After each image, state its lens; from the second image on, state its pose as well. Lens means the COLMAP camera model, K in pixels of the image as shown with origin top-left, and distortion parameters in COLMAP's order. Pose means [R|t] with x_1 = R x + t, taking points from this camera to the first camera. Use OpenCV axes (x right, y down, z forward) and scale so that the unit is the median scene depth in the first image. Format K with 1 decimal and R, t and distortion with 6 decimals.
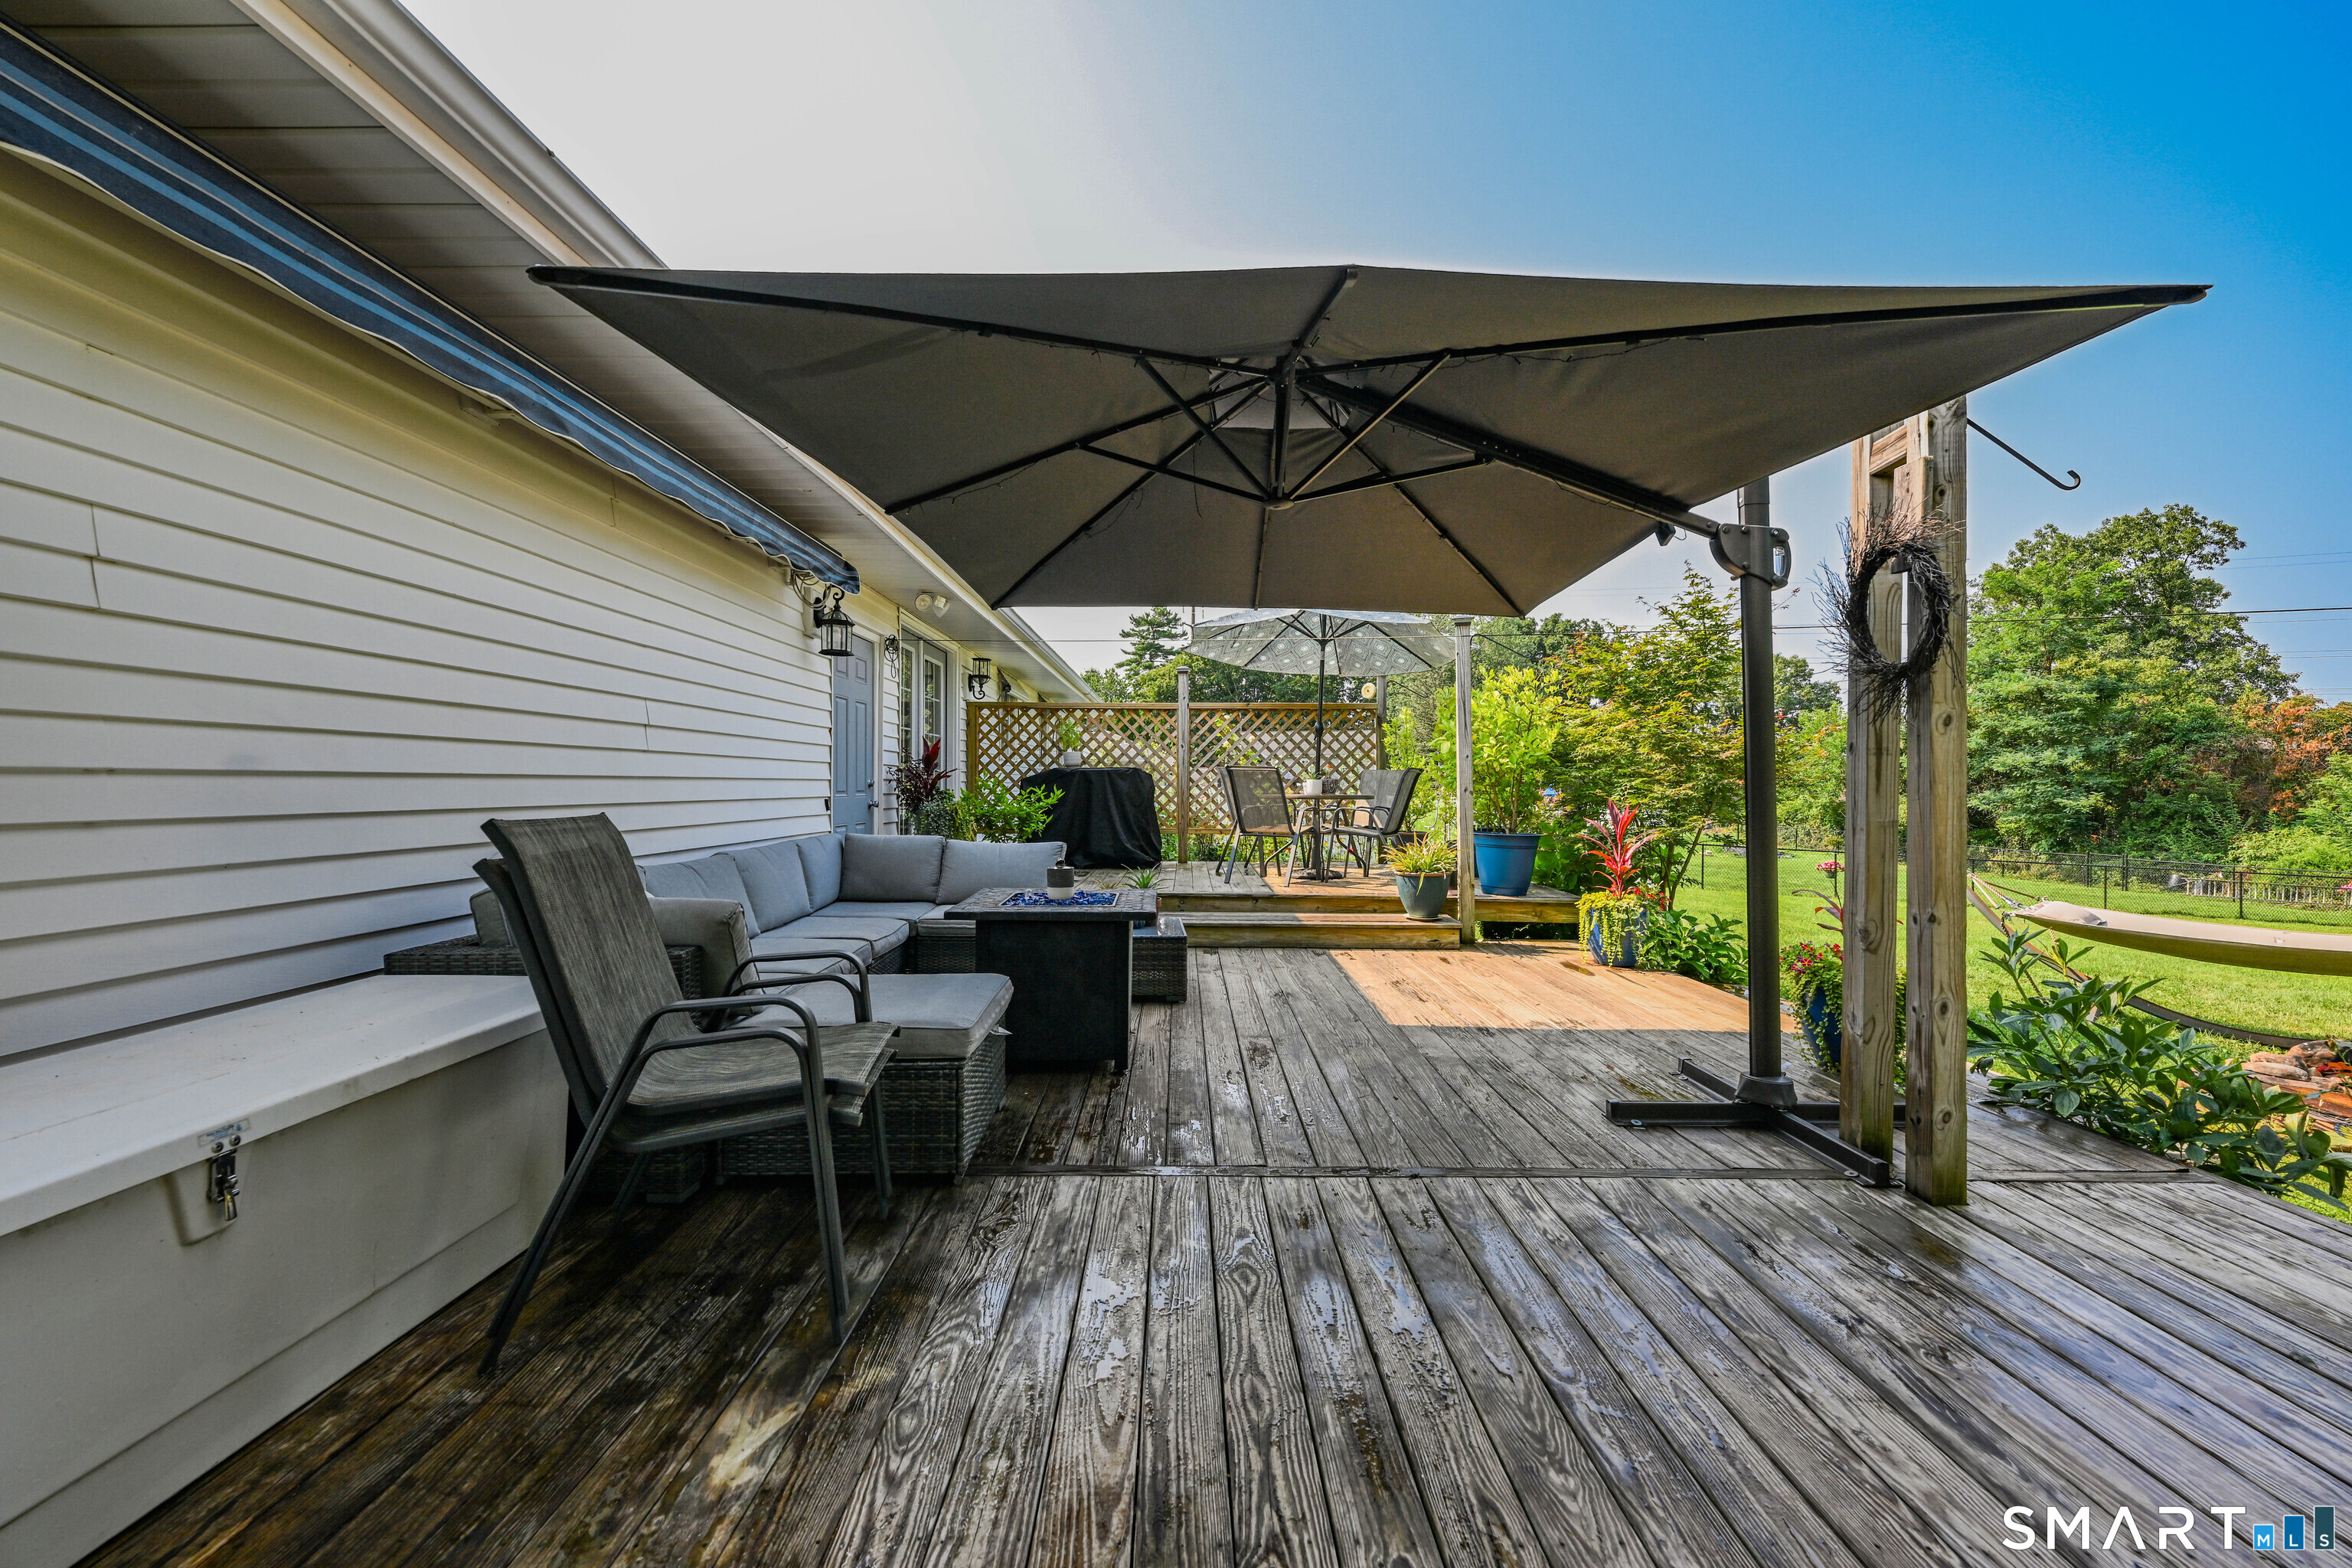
lens RADIAL K [[933.4, 0, 1176.0], [0, 933.4, 784.0], [0, 0, 1]] dist [-0.001555, -0.000162]
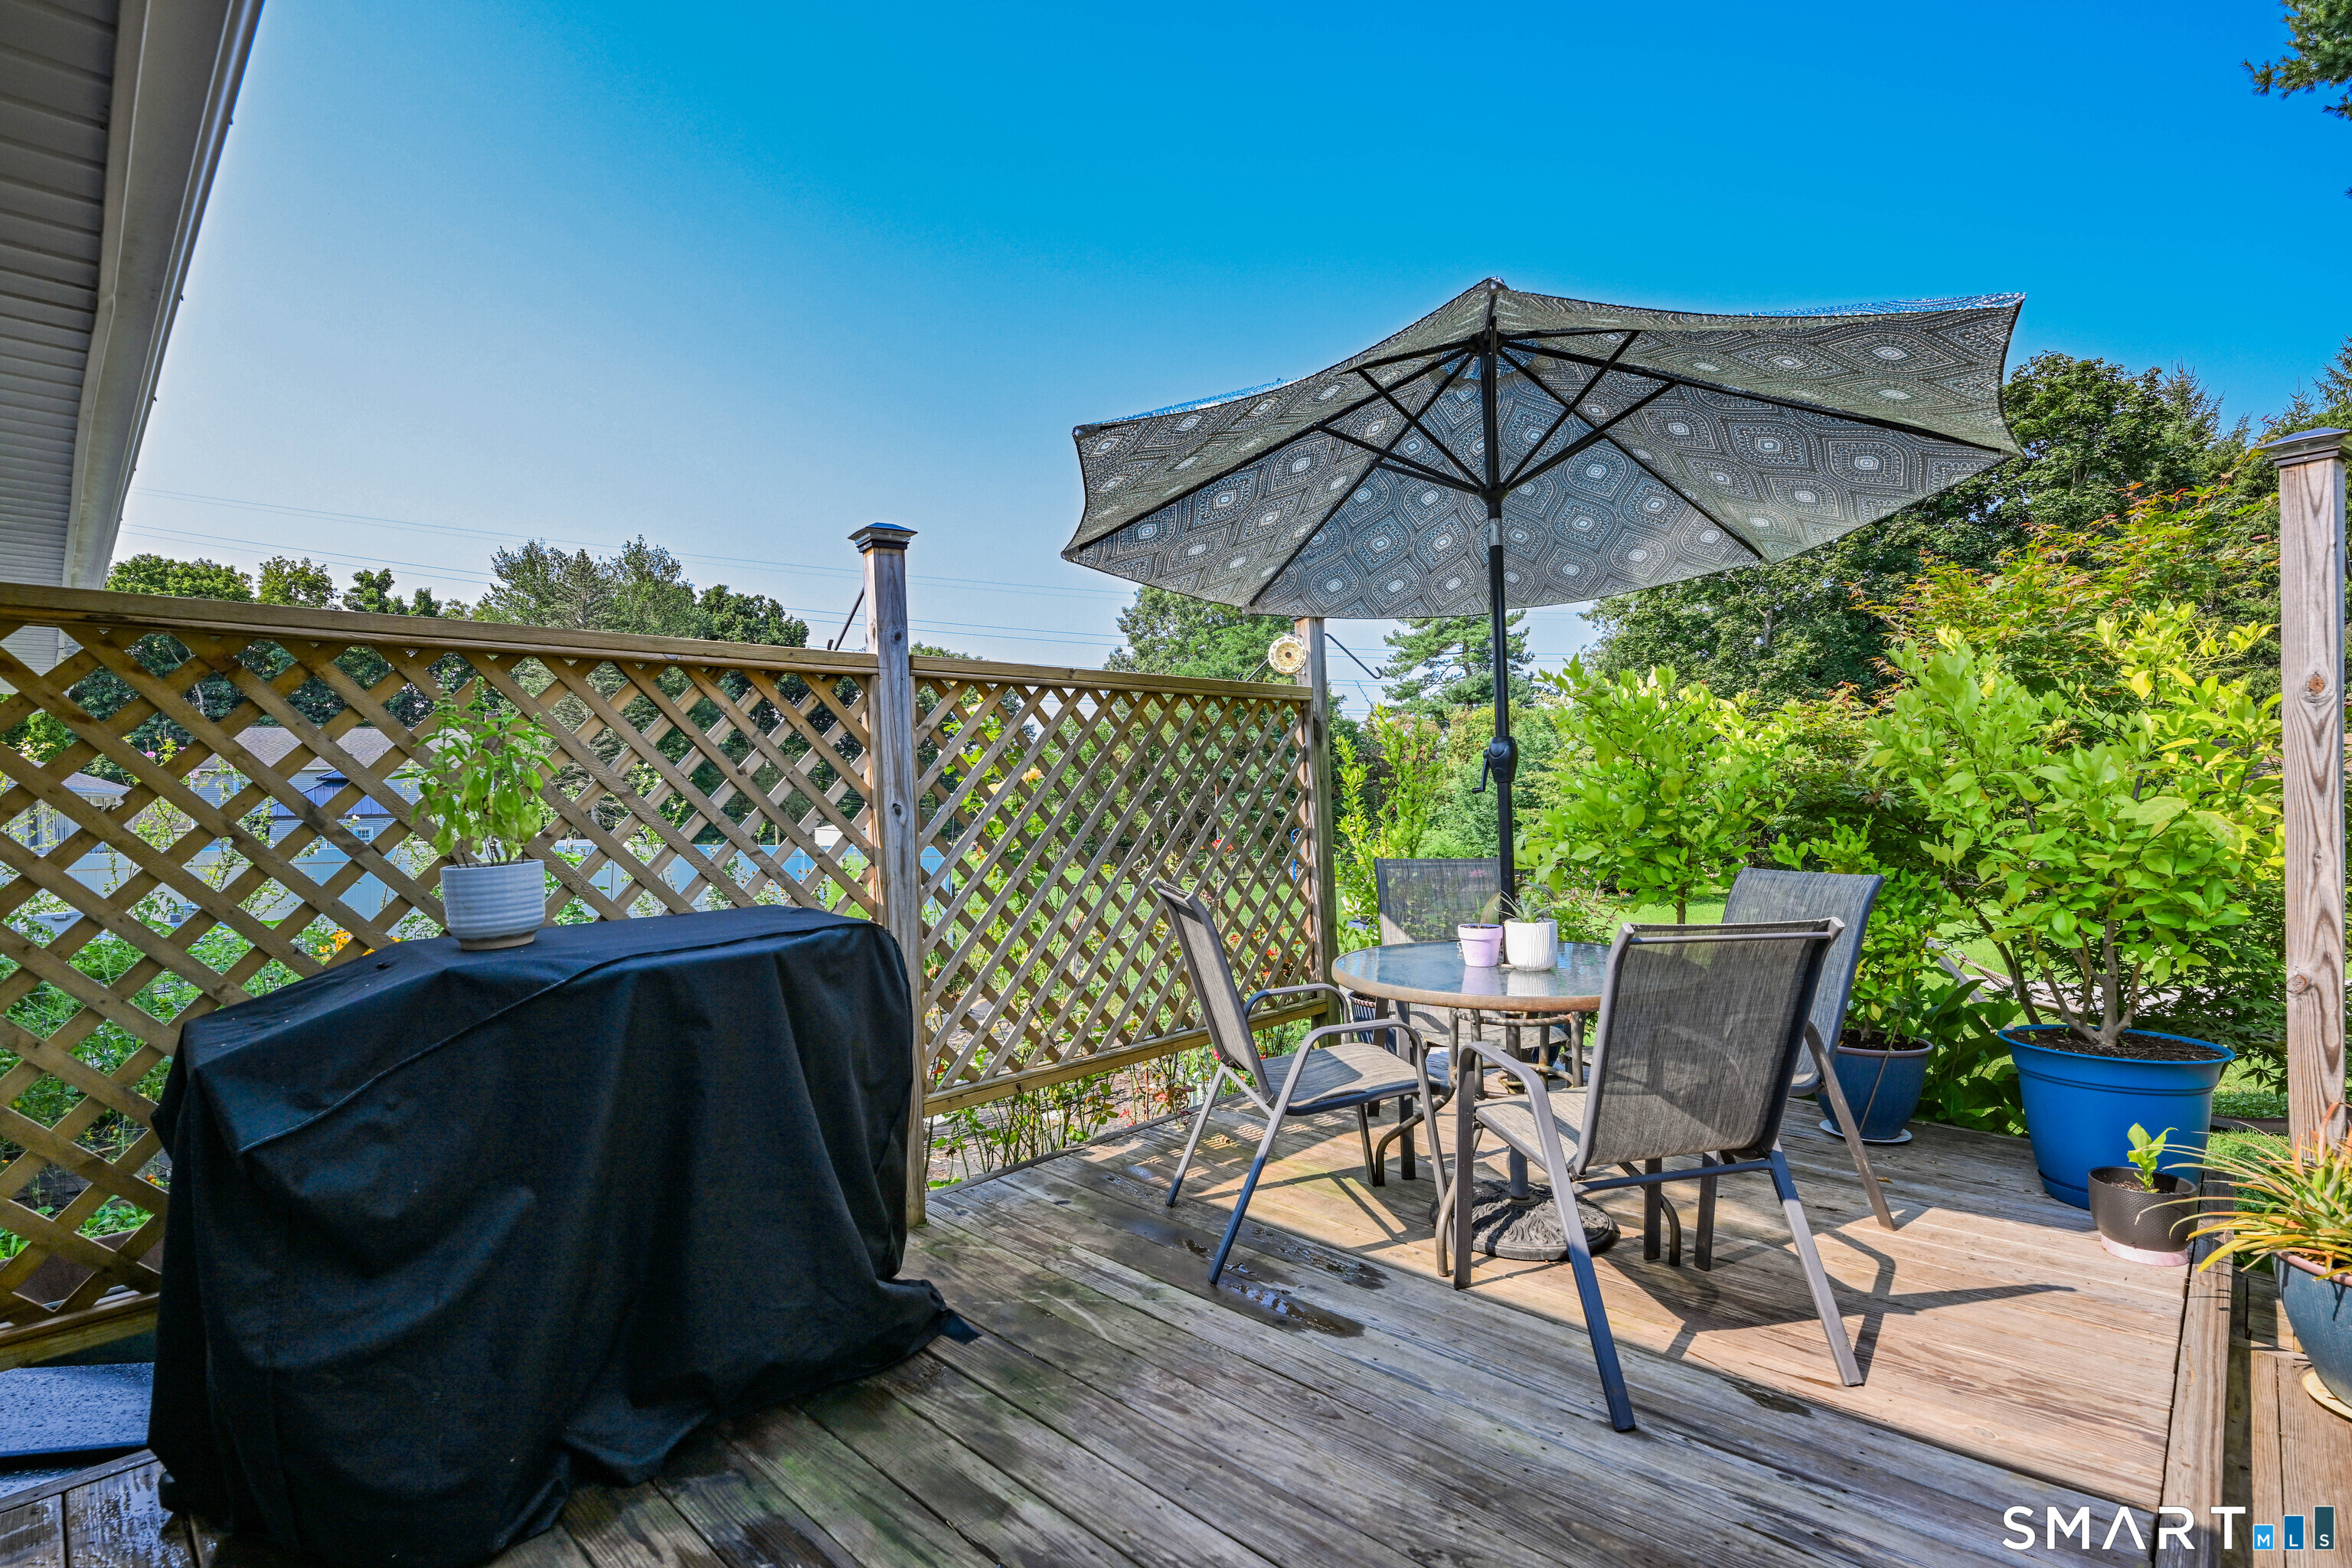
lens RADIAL K [[1124.3, 0, 1176.0], [0, 1124.3, 784.0], [0, 0, 1]] dist [-0.002152, -0.000629]
pose [[0.693963, -0.019561, 0.719745, -0.554098], [0.027107, 0.999632, 0.001031, -0.144045], [-0.719500, 0.018795, 0.694238, 2.210914]]
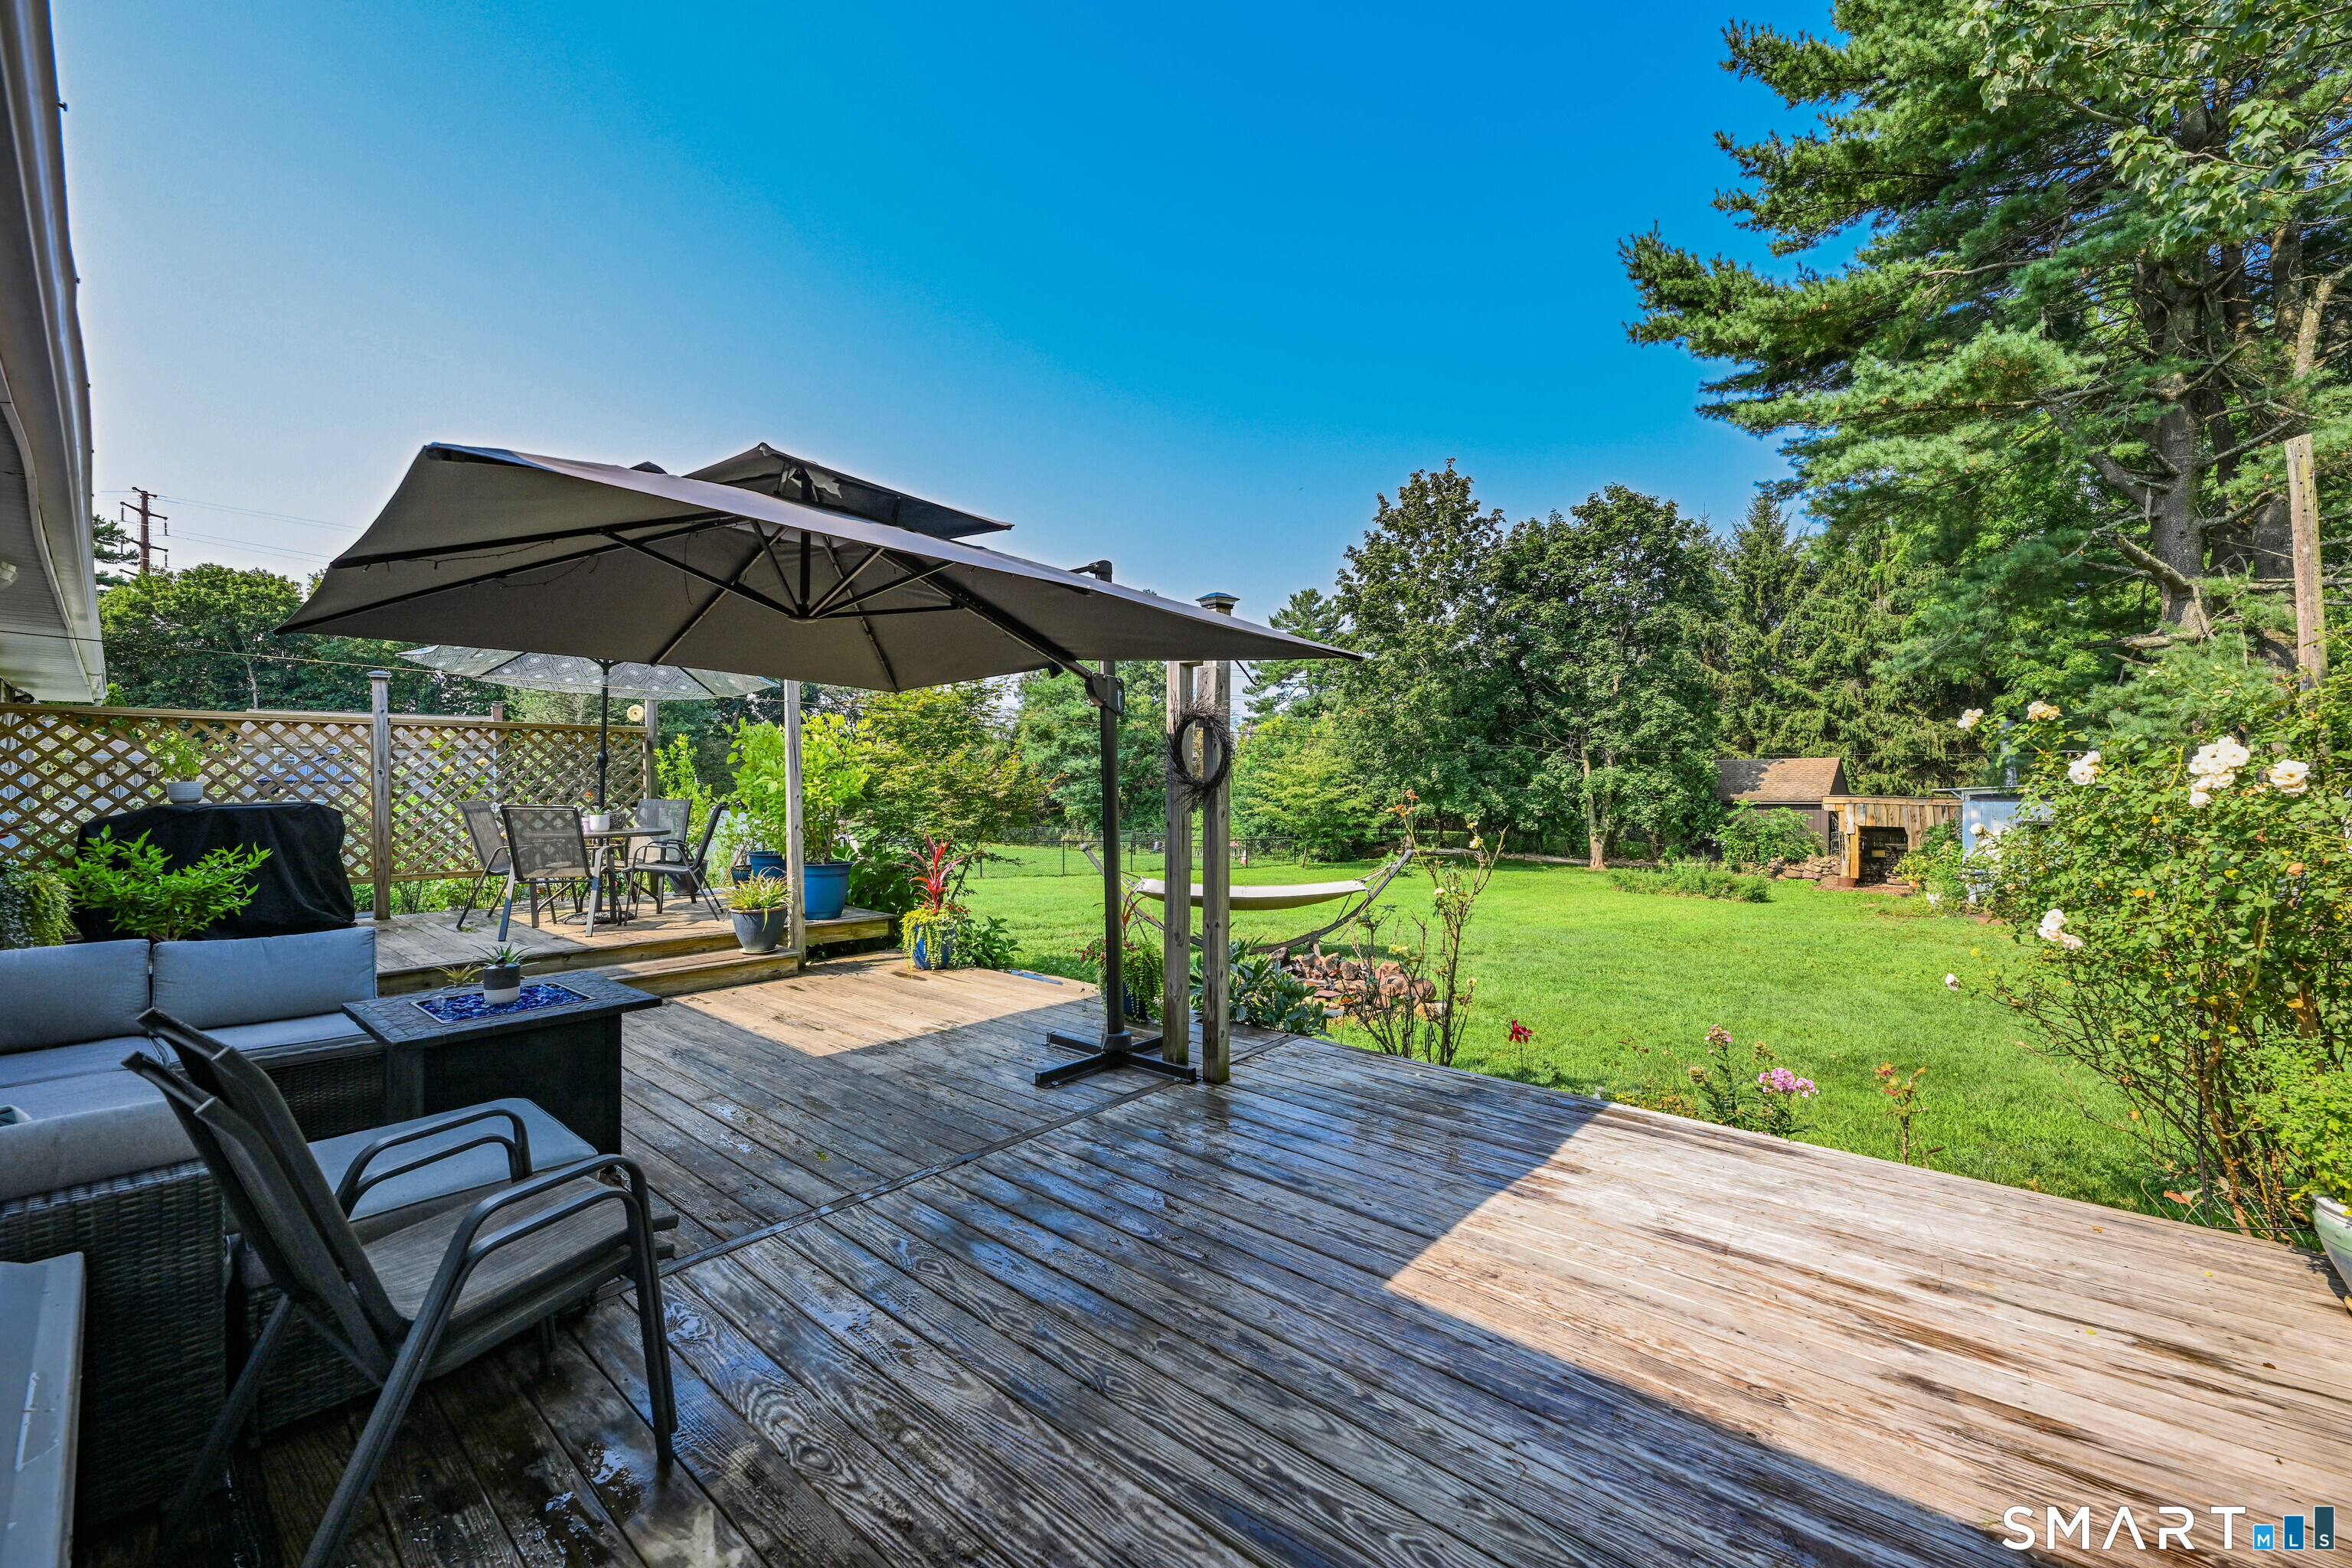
lens RADIAL K [[933.4, 0, 1176.0], [0, 933.4, 784.0], [0, 0, 1]] dist [-0.001555, -0.000162]
pose [[0.652714, -0.009254, 0.757548, -0.473758], [0.002201, 0.999944, 0.010319, -0.115282], [-0.757601, -0.005068, 0.652698, -0.085579]]
